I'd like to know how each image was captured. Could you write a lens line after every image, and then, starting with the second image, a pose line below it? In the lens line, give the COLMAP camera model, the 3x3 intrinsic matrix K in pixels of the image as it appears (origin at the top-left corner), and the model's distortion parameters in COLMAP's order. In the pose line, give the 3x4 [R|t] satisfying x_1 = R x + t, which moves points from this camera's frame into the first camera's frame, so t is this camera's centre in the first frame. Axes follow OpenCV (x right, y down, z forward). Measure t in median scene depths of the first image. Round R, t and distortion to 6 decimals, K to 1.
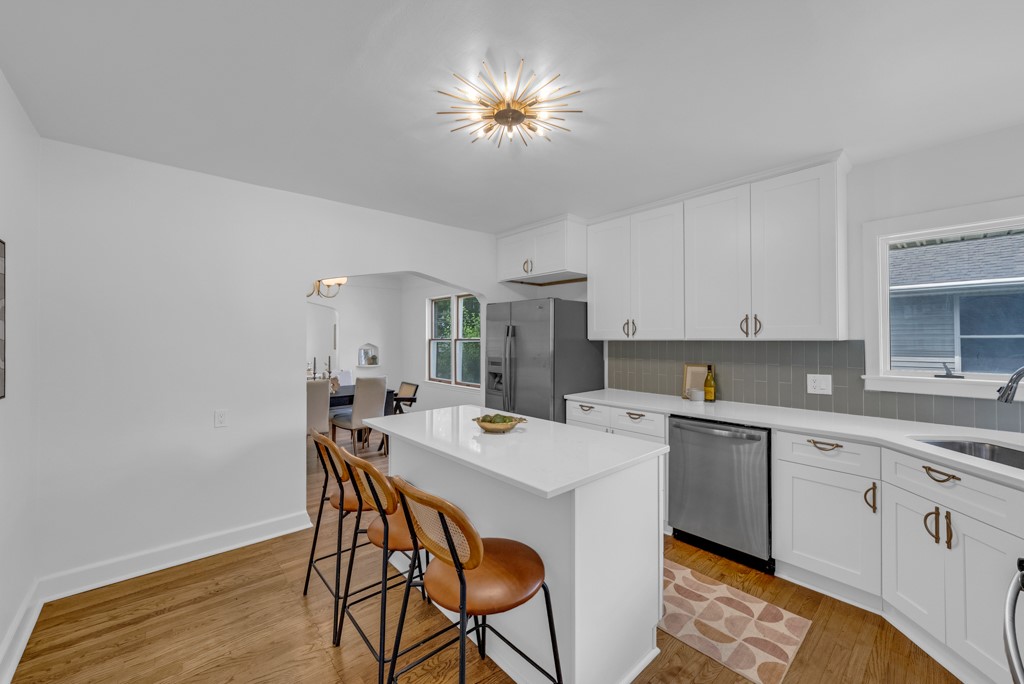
lens RADIAL K [[404.8, 0, 505.9], [0, 404.8, 334.7], [0, 0, 1]] dist [-0.001531, -0.000040]
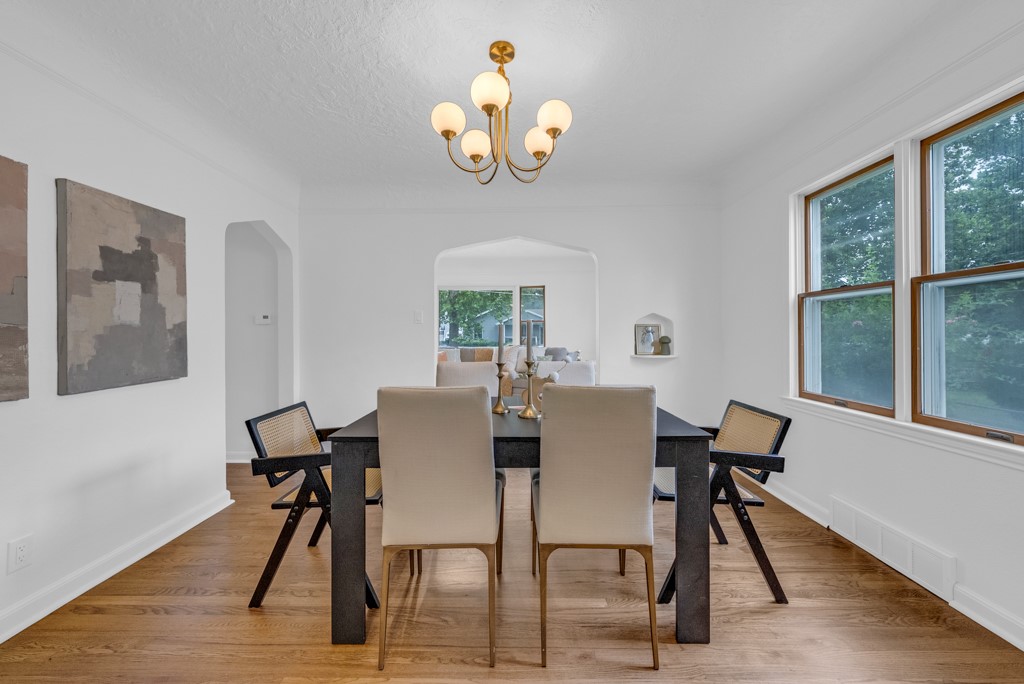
lens RADIAL K [[404.8, 0, 513.3], [0, 404.8, 336.4], [0, 0, 1]] dist [-0.001531, -0.000040]
pose [[0.755210, -0.002804, -0.655477, -0.356592], [0.012029, 0.999882, 0.009581, 0.115501], [0.655373, -0.015121, 0.755154, 1.288480]]
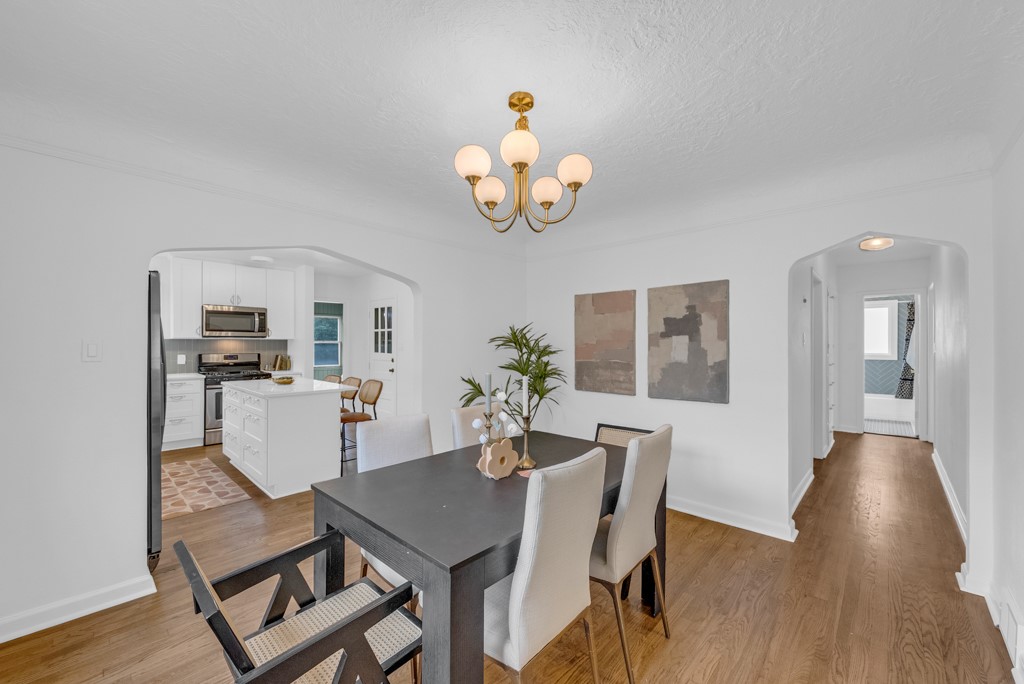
lens RADIAL K [[404.8, 0, 512.1], [0, 404.8, 344.5], [0, 0, 1]] dist [-0.001531, -0.000040]
pose [[-0.994486, -0.000991, -0.104865, -0.749834], [-0.000001, 0.999955, -0.009442, 0.051738], [0.104869, -0.009390, -0.994442, 2.518082]]
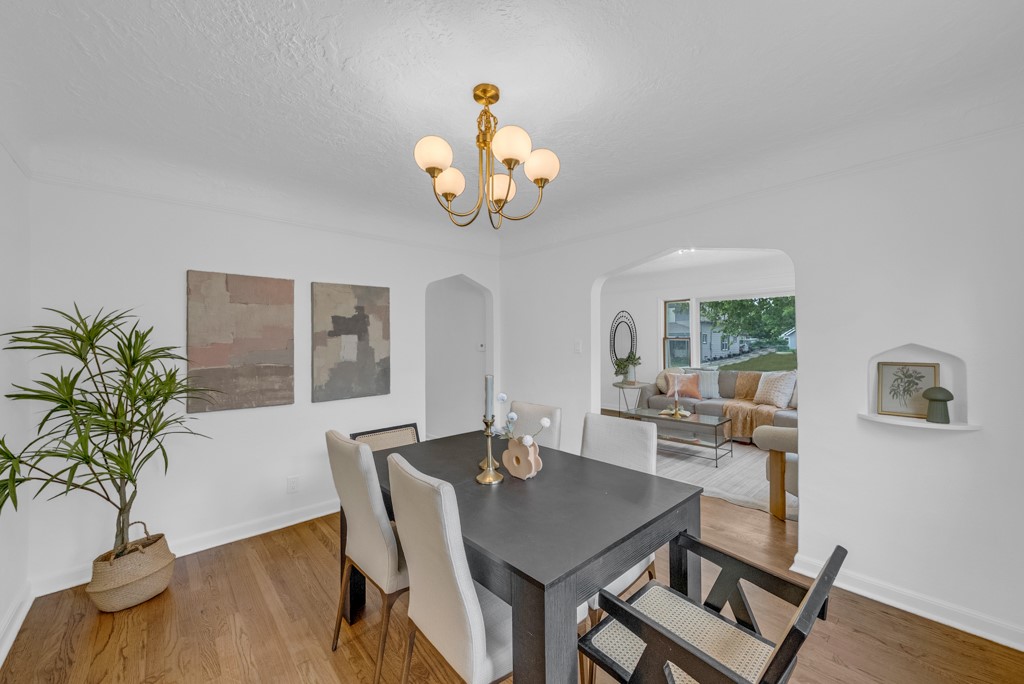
lens RADIAL K [[404.8, 0, 512.0], [0, 404.8, 338.7], [0, 0, 1]] dist [-0.001531, -0.000040]
pose [[0.025214, -0.008015, -0.999650, -0.149832], [0.014662, 0.999863, -0.007647, 0.042135], [0.999575, -0.014464, 0.025328, 1.839891]]
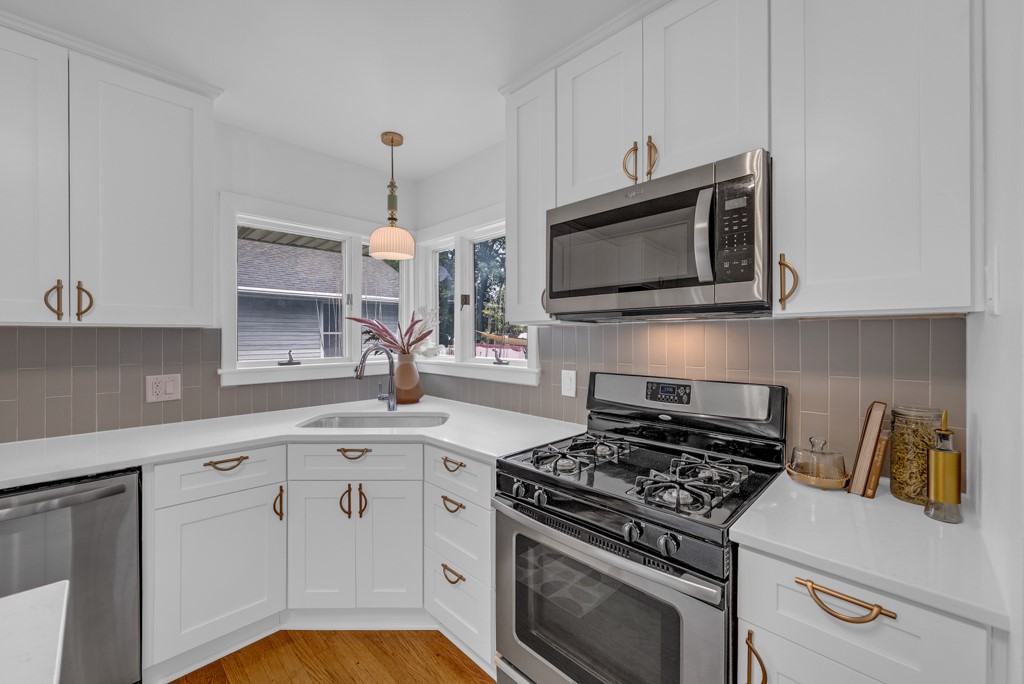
lens RADIAL K [[404.8, 0, 512.7], [0, 404.8, 338.3], [0, 0, 1]] dist [-0.001531, -0.000040]
pose [[-0.088880, -0.003922, 0.996035, -0.016905], [-0.009669, 0.999949, 0.003074, 0.023705], [-0.995995, -0.009357, -0.088913, 0.432201]]
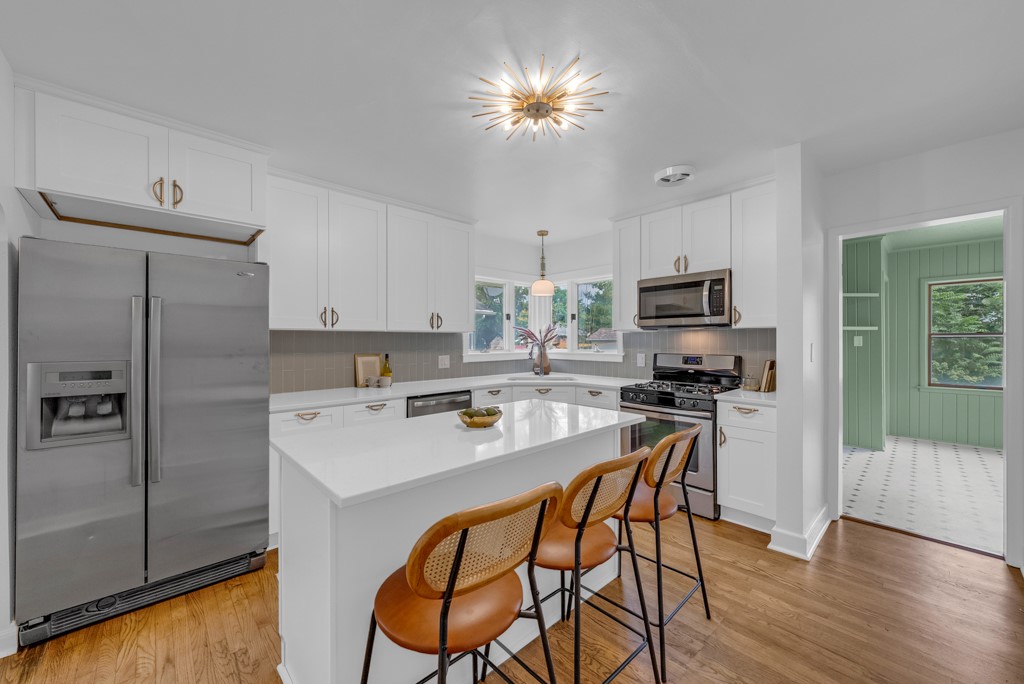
lens RADIAL K [[404.8, 0, 508.8], [0, 404.8, 342.2], [0, 0, 1]] dist [-0.001531, -0.000040]
pose [[-0.048782, -0.001066, 0.998809, -0.767047], [-0.007973, 0.999968, 0.000678, 0.044453], [-0.998778, -0.007931, -0.048789, 0.830692]]
